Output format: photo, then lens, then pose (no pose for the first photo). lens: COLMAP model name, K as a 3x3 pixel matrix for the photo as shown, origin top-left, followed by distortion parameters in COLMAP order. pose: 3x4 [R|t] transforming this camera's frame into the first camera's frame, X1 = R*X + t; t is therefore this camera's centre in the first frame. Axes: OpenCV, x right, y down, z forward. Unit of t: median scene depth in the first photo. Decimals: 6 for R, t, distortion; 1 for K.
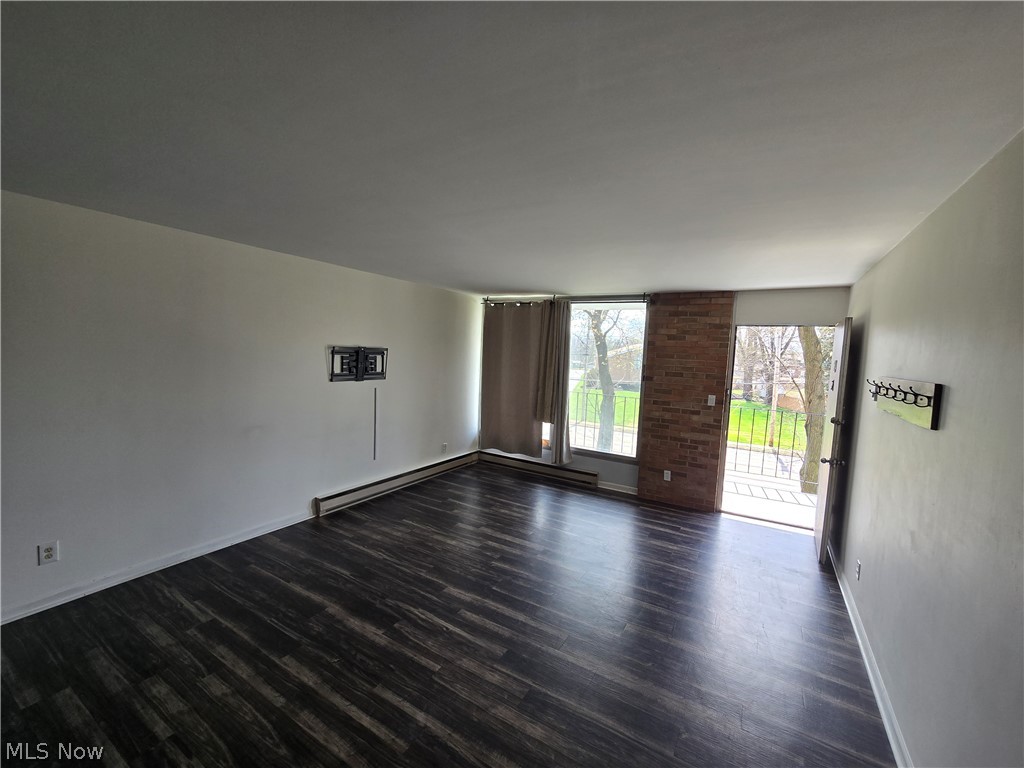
lens RADIAL K [[422.1, 0, 518.6], [0, 422.1, 391.7], [0, 0, 1]] dist [-0.004815, 0.000887]
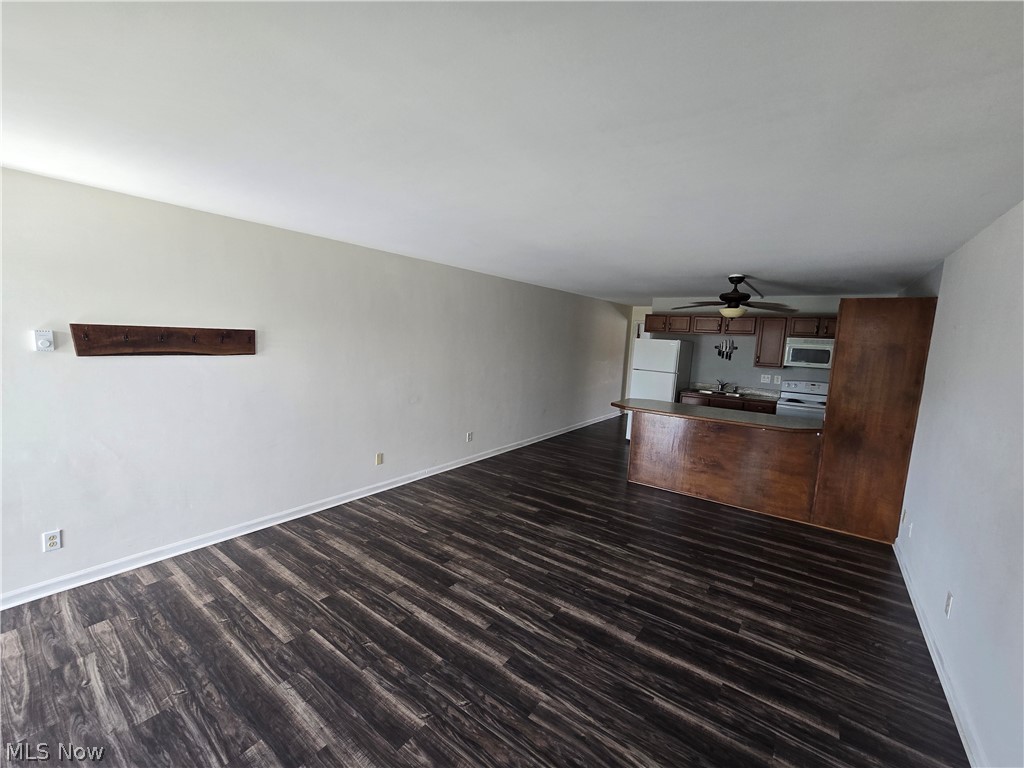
lens RADIAL K [[422.1, 0, 511.8], [0, 422.1, 385.5], [0, 0, 1]] dist [-0.004815, 0.000887]
pose [[-0.989716, -0.101262, 0.101034, -0.233005], [-0.077649, 0.973509, 0.215059, -0.178186], [-0.120135, 0.205003, -0.971361, 1.793772]]
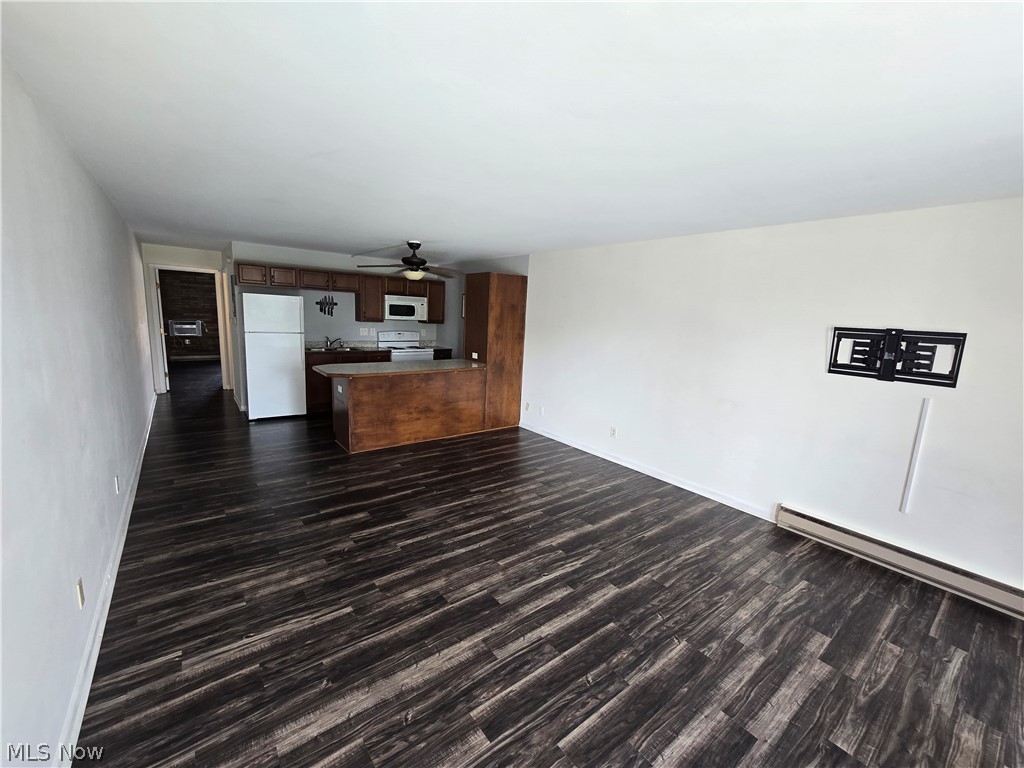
lens RADIAL K [[422.1, 0, 508.2], [0, 422.1, 388.7], [0, 0, 1]] dist [-0.004815, 0.000887]
pose [[-0.376511, 0.105323, -0.920406, 0.757947], [-0.151342, 0.973177, 0.173271, -0.062469], [0.913967, 0.204535, -0.350472, 1.135405]]
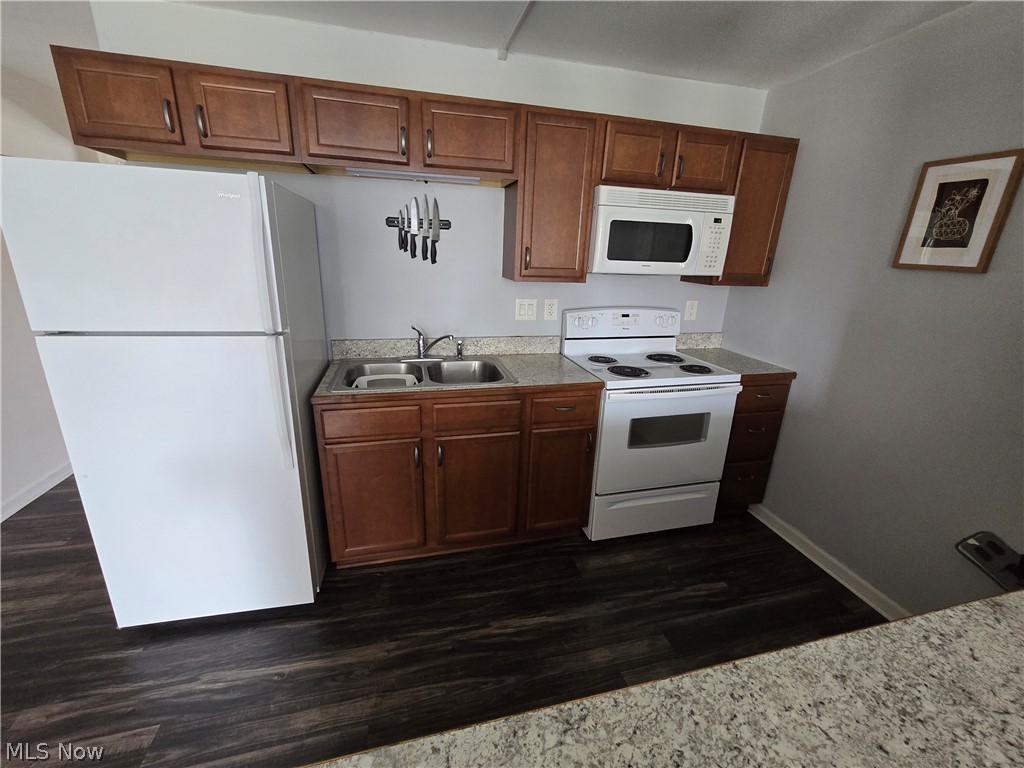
lens RADIAL K [[422.1, 0, 510.0], [0, 422.1, 386.5], [0, 0, 1]] dist [-0.004815, 0.000887]
pose [[-0.714034, 0.147683, -0.684358, -0.745165], [-0.130993, 0.932055, 0.337808, 0.040946], [0.687748, 0.330852, -0.646173, -0.106753]]
